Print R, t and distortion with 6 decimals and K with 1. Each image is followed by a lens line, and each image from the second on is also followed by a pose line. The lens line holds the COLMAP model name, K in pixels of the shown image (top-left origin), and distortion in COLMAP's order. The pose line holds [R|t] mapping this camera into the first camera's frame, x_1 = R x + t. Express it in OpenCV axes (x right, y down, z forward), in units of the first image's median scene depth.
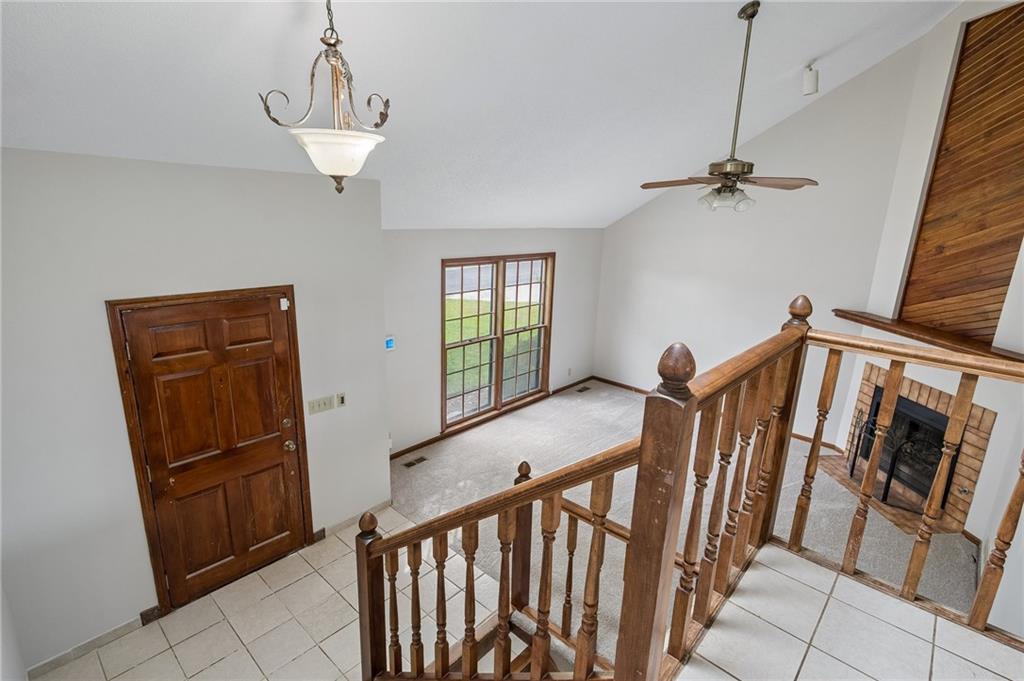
lens RADIAL K [[491.4, 0, 512.0], [0, 491.4, 340.5], [0, 0, 1]] dist [-0.011912, 0.000043]
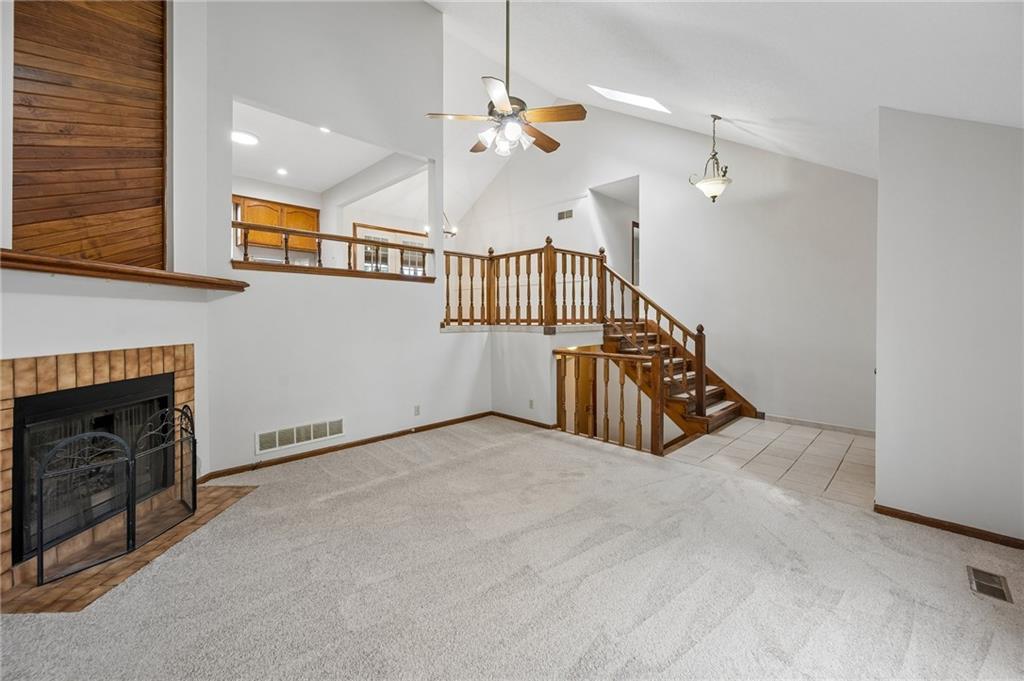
lens RADIAL K [[410.9, 0, 512.9], [0, 410.9, 322.1], [0, 0, 1]] dist [-0.000016, -0.000014]
pose [[-0.998307, -0.032645, 0.048132, 0.290625], [-0.018576, 0.963236, 0.268013, -0.107807], [-0.055112, 0.266666, -0.962212, 1.533225]]
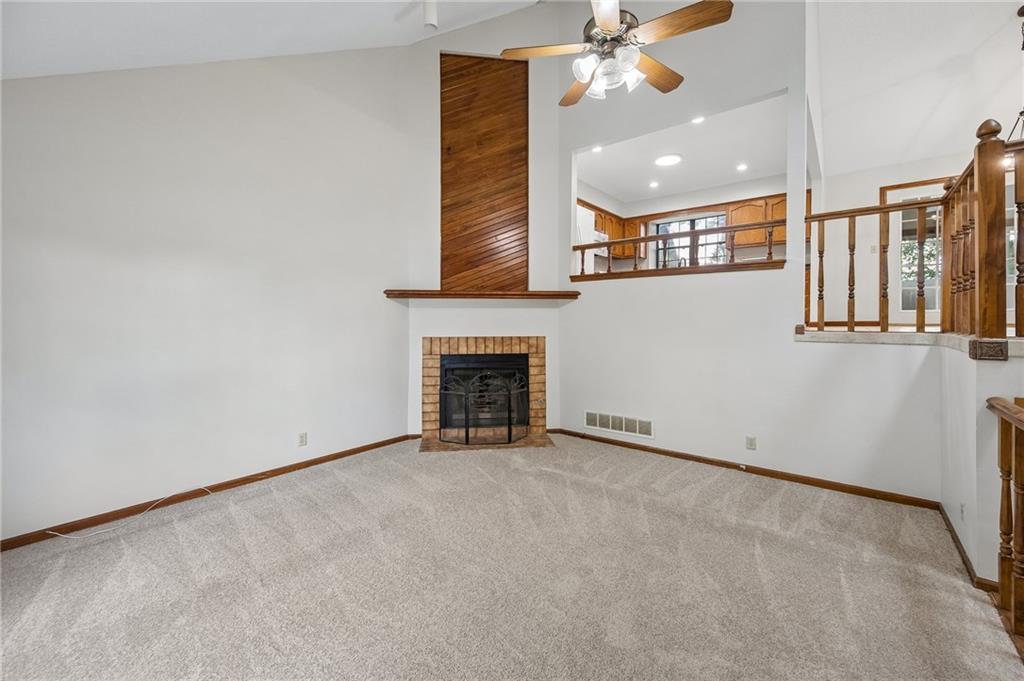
lens RADIAL K [[410.9, 0, 512.9], [0, 410.9, 322.1], [0, 0, 1]] dist [-0.000016, -0.000014]
pose [[-0.056625, -0.039992, 0.997594, -0.173464], [0.255895, 0.965238, 0.053220, 0.017769], [-0.965045, 0.258293, -0.044423, 1.000719]]
